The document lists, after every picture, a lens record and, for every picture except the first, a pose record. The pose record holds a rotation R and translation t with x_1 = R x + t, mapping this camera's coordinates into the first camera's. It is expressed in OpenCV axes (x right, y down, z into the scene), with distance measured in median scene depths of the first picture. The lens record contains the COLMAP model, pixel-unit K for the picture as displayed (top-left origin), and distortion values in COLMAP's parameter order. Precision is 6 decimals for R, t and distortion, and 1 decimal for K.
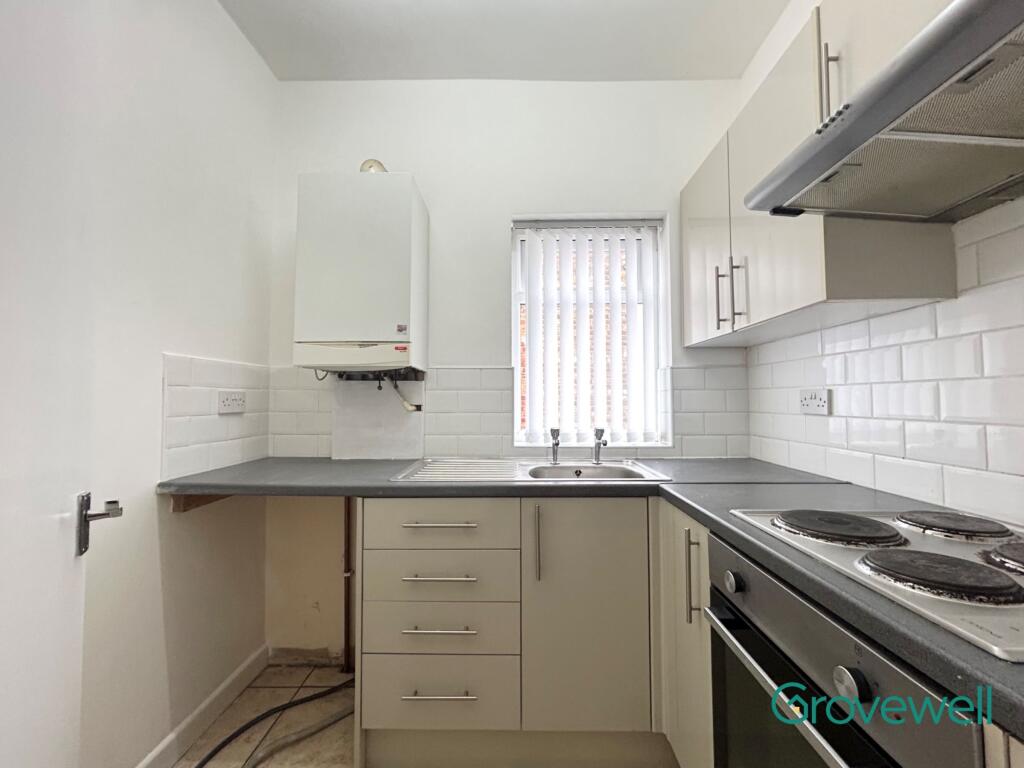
lens RADIAL K [[411.8, 0, 512.3], [0, 411.8, 383.4], [0, 0, 1]] dist [-0.000445, 0.000056]
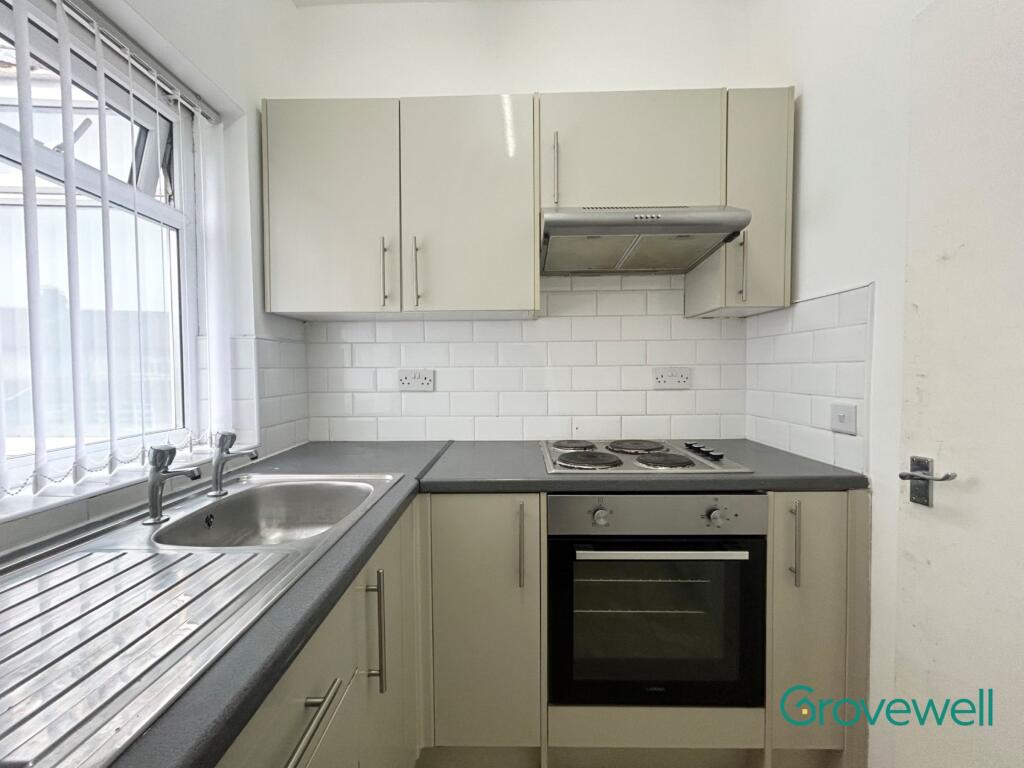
lens RADIAL K [[411.8, 0, 510.1], [0, 411.8, 381.9], [0, 0, 1]] dist [-0.000445, 0.000056]
pose [[0.002104, -0.030904, 0.999520, -0.382098], [-0.035518, 0.998889, 0.030959, 0.001400], [-0.999367, -0.035566, 0.001004, 0.606131]]
